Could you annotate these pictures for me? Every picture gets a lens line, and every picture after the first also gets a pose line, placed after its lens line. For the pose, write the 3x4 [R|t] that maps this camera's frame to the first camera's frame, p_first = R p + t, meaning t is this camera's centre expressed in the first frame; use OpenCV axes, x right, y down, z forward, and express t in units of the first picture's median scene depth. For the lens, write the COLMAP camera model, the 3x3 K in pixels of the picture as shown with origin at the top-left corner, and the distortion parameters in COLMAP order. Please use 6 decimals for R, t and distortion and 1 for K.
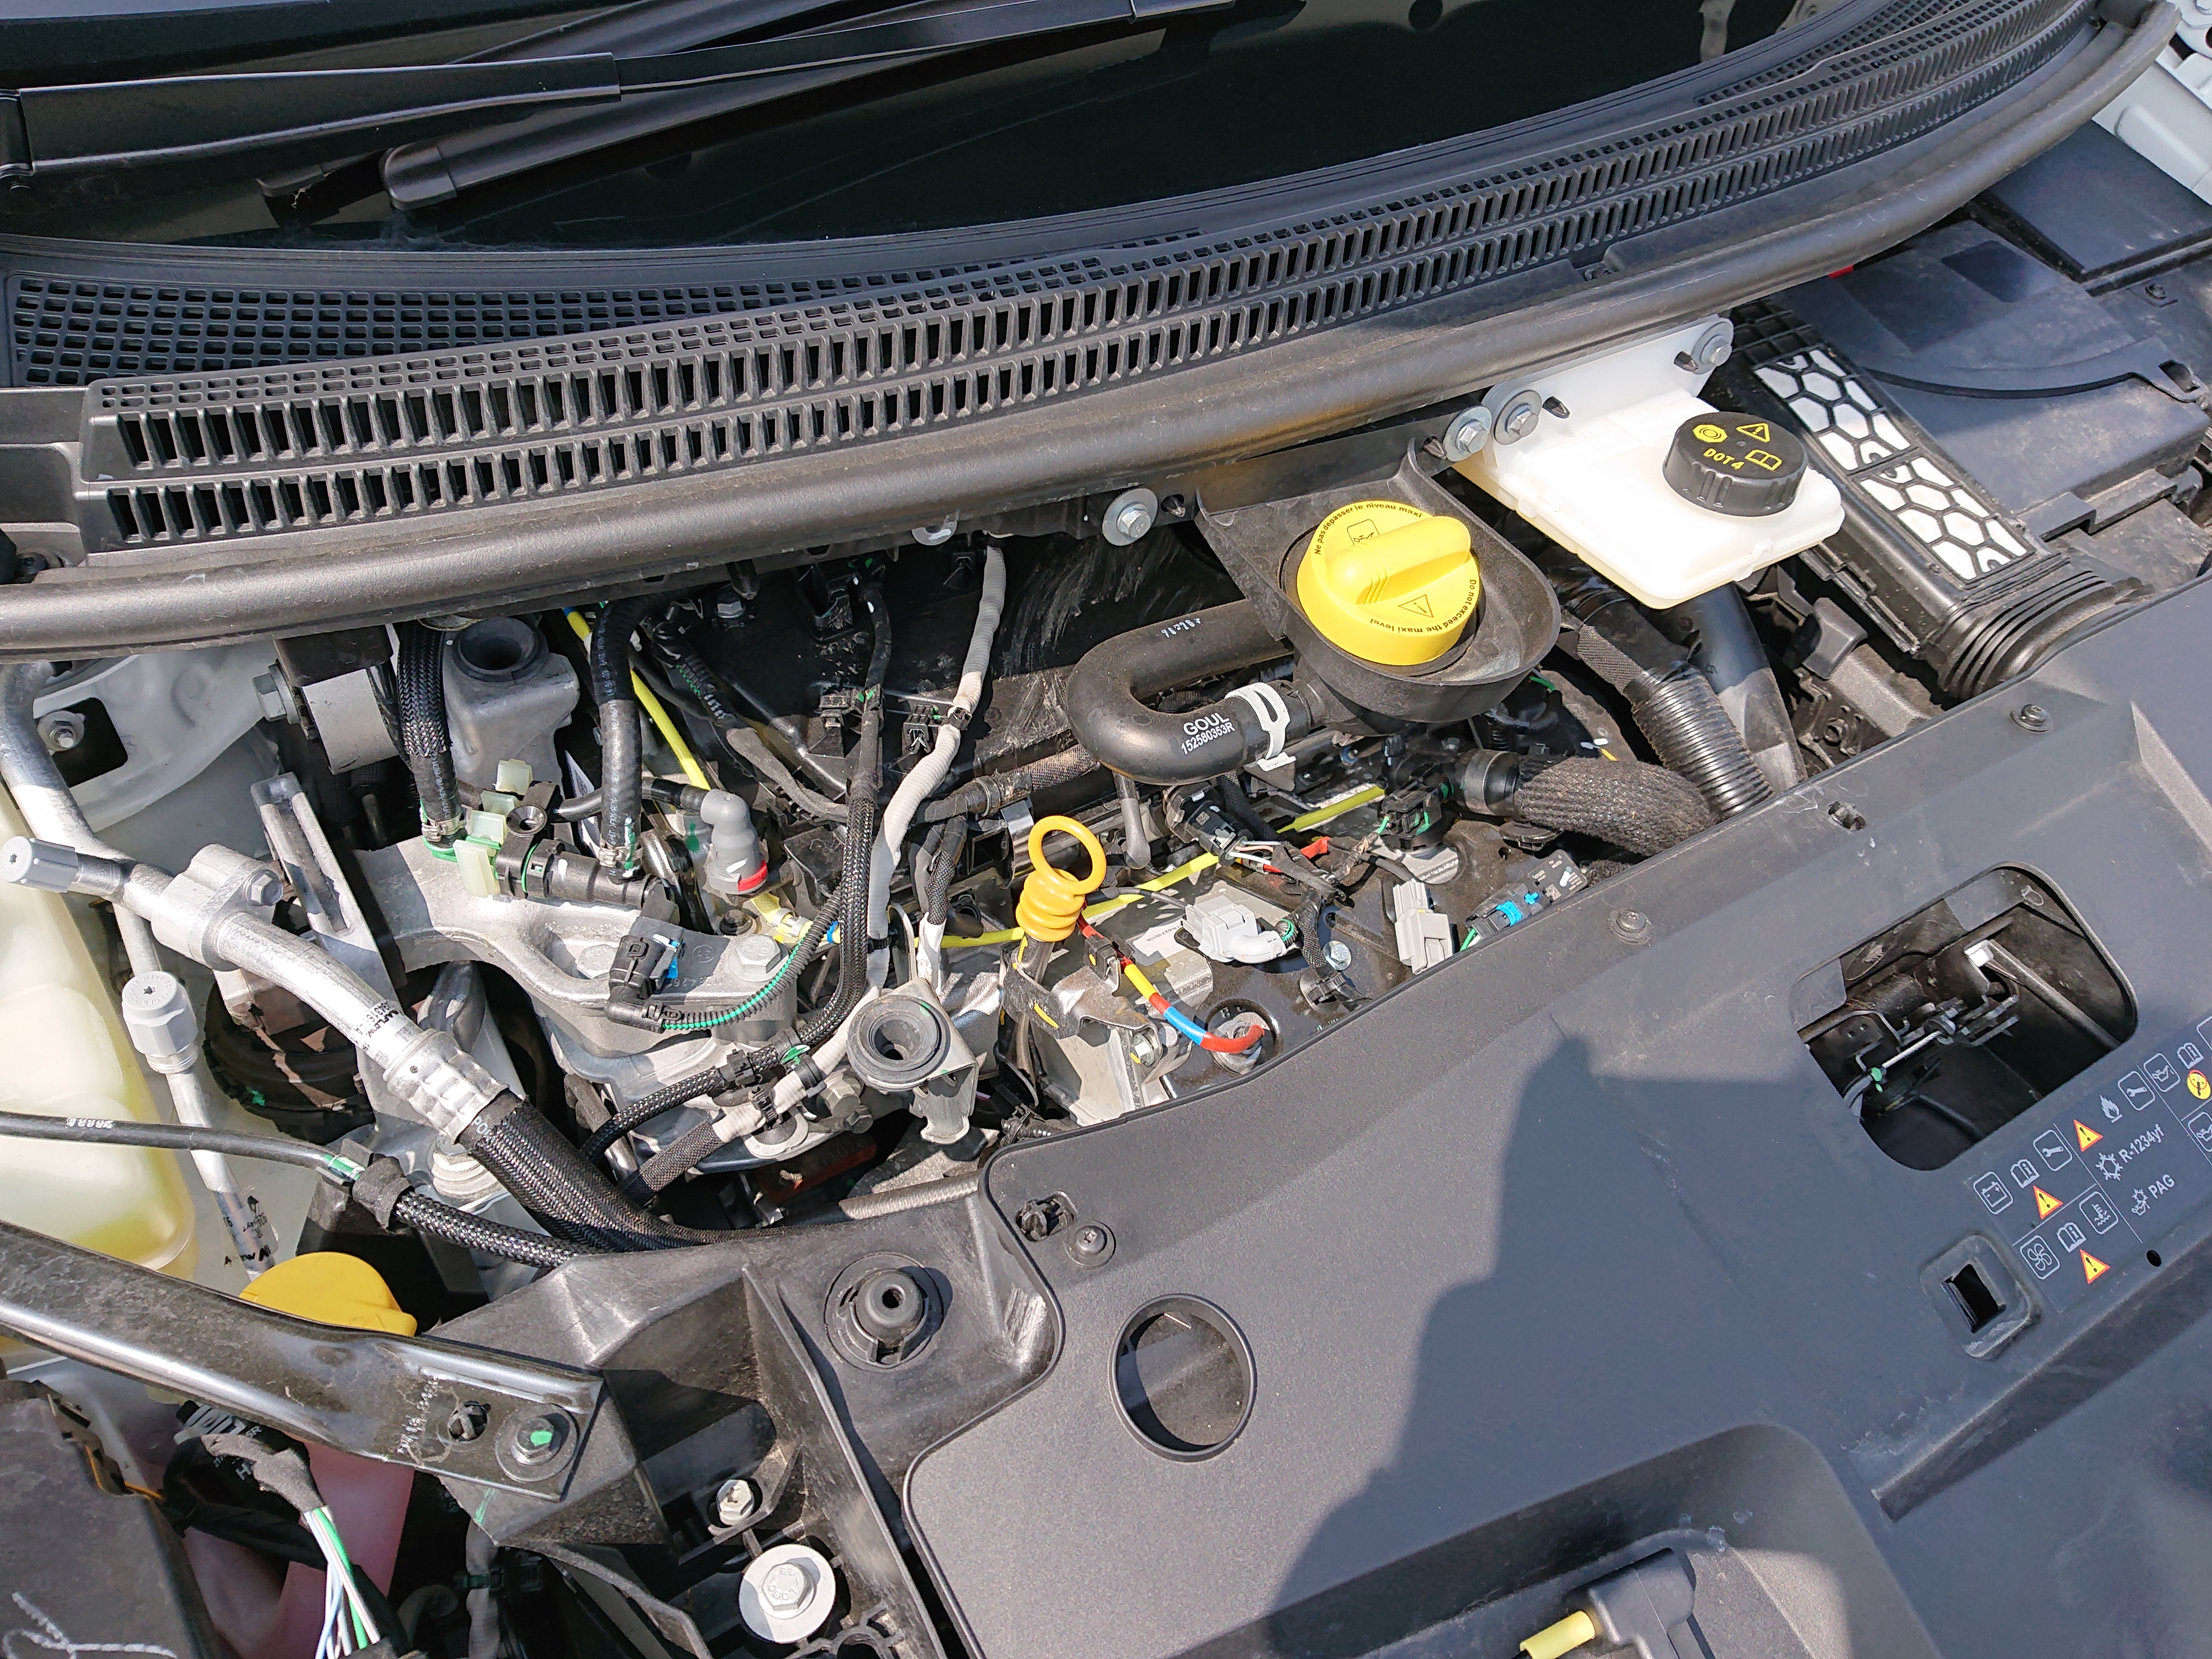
lens RADIAL K [[1766.6, 0, 1103.3], [0, 1766.6, 867.0], [0, 0, 1]] dist [0.098495, -0.182040]
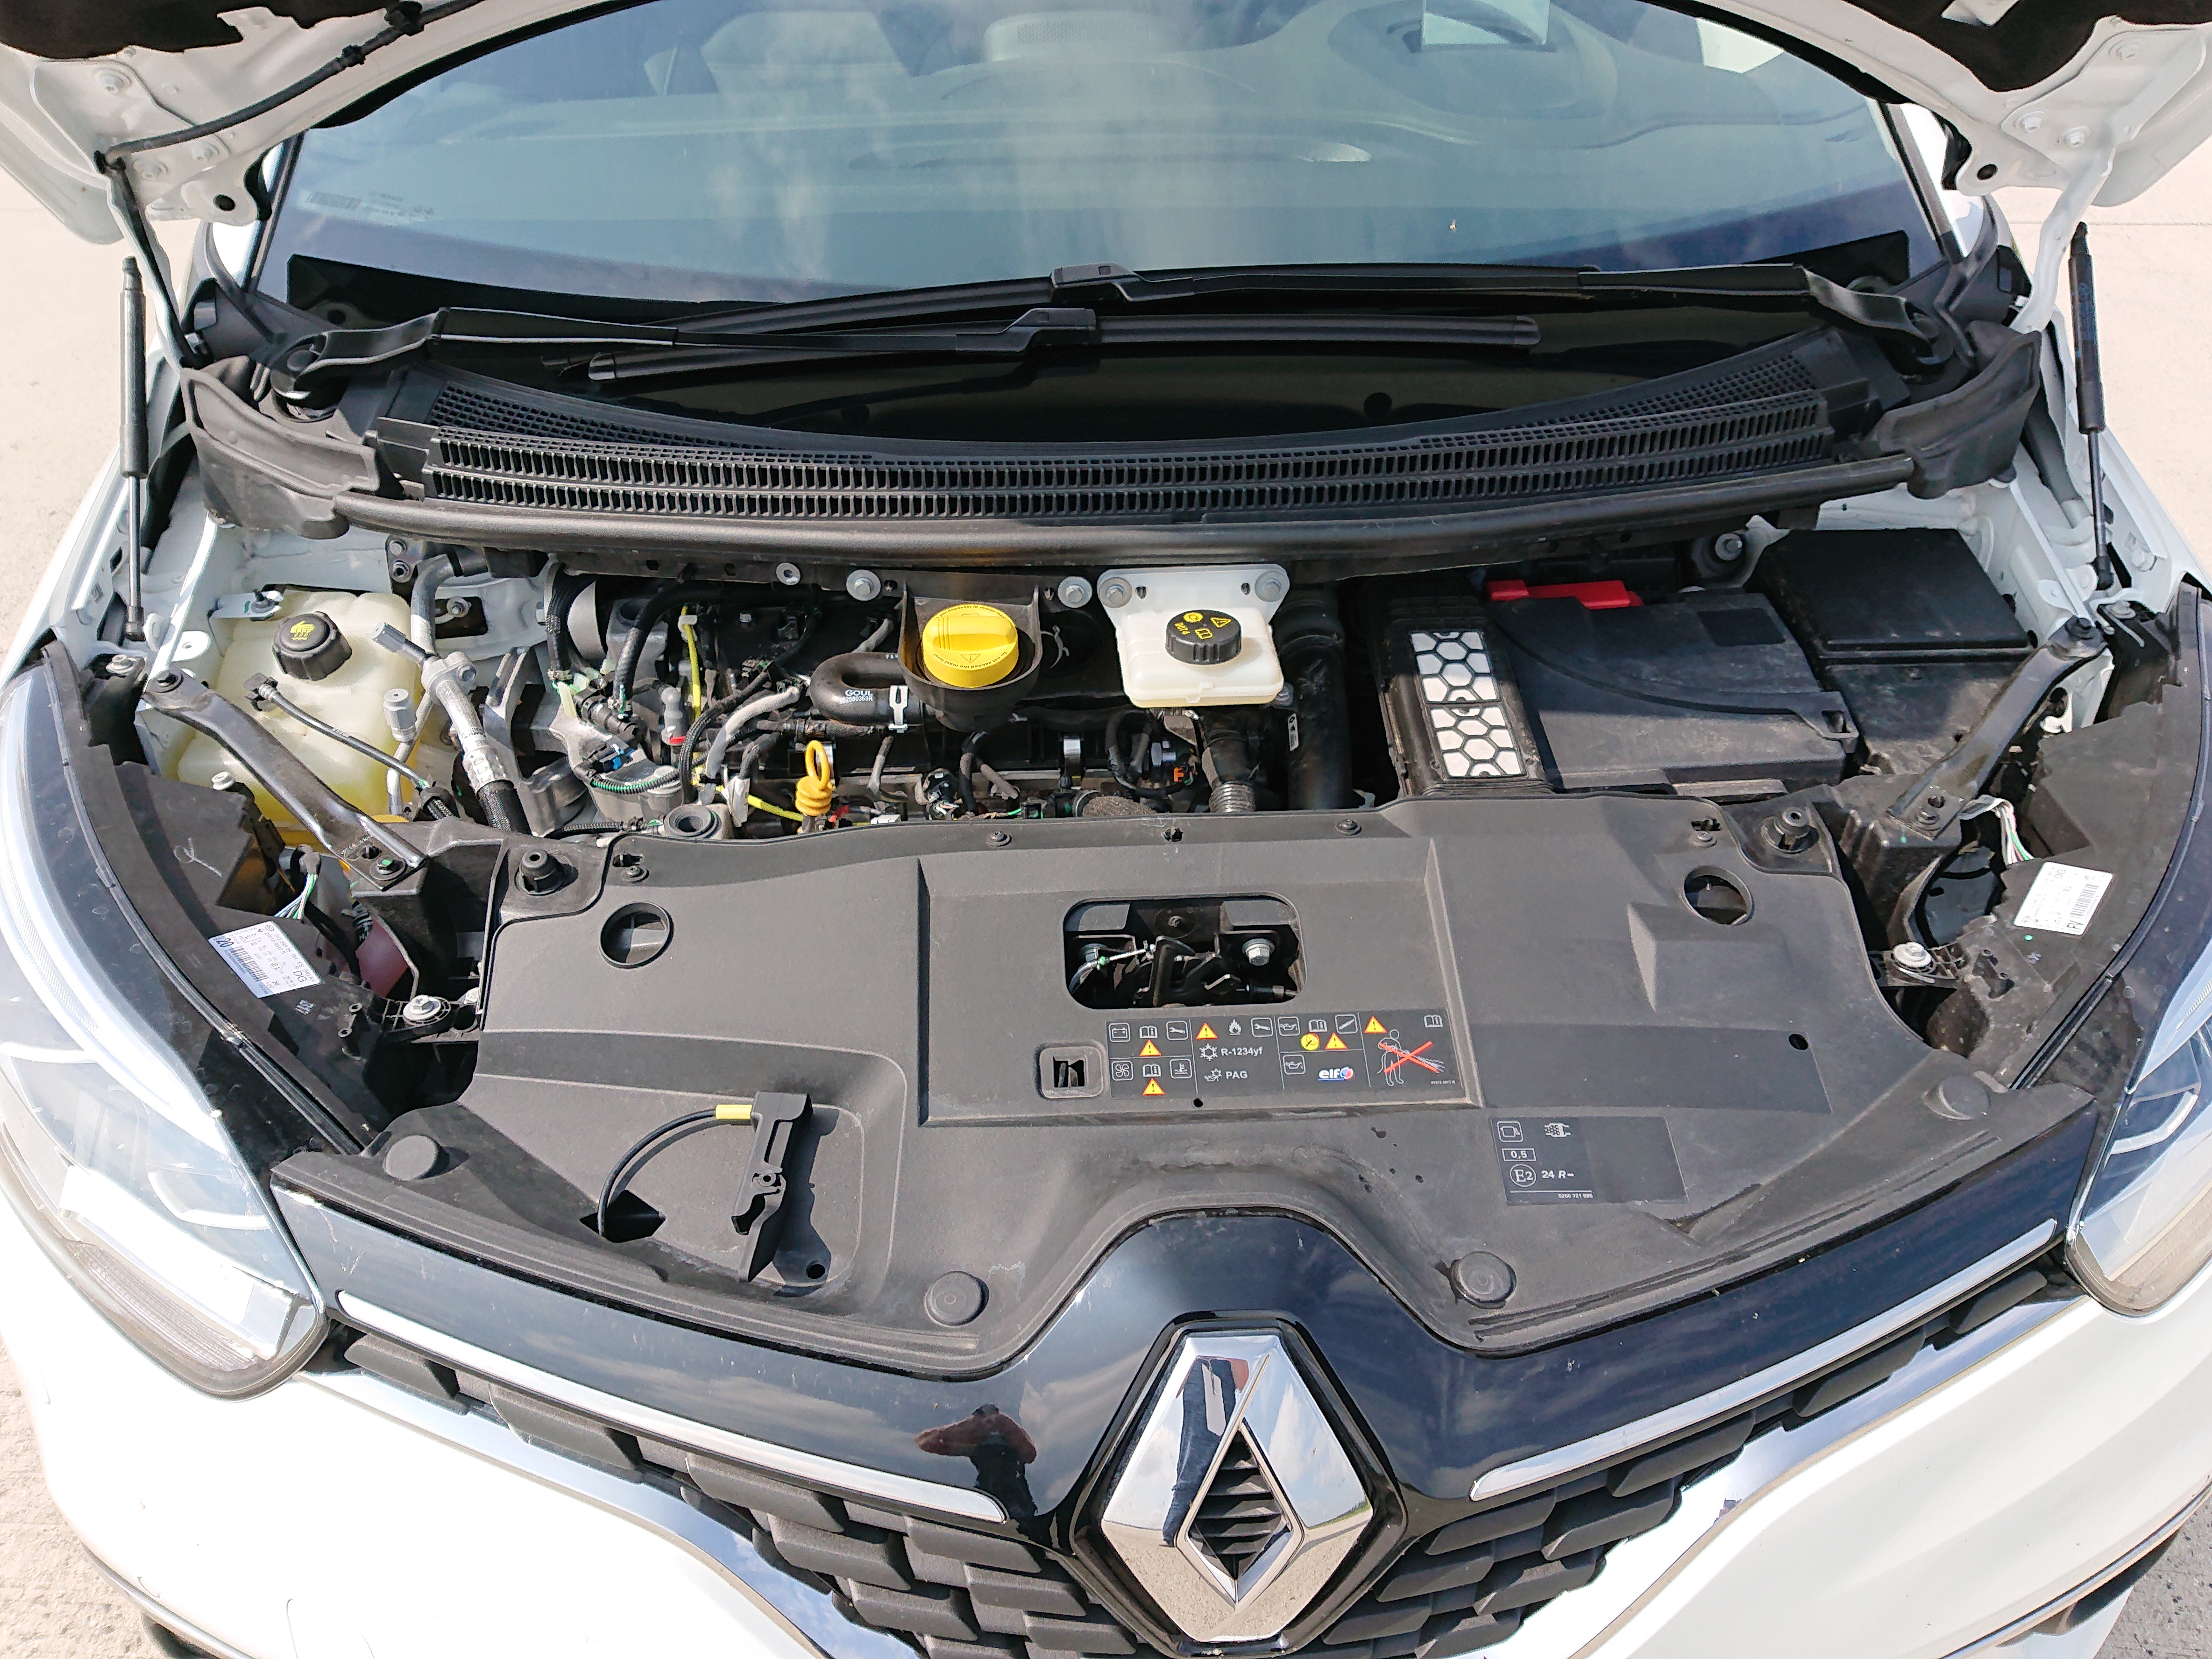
lens RADIAL K [[1742.6, 0, 1097.3], [0, 1742.6, 834.9], [0, 0, 1]] dist [0.144358, -0.268191]
pose [[0.867428, 0.235794, -0.438144, 1.126882], [-0.319889, 0.938755, -0.128104, 0.217663], [0.381104, 0.251279, 0.889730, -0.521900]]
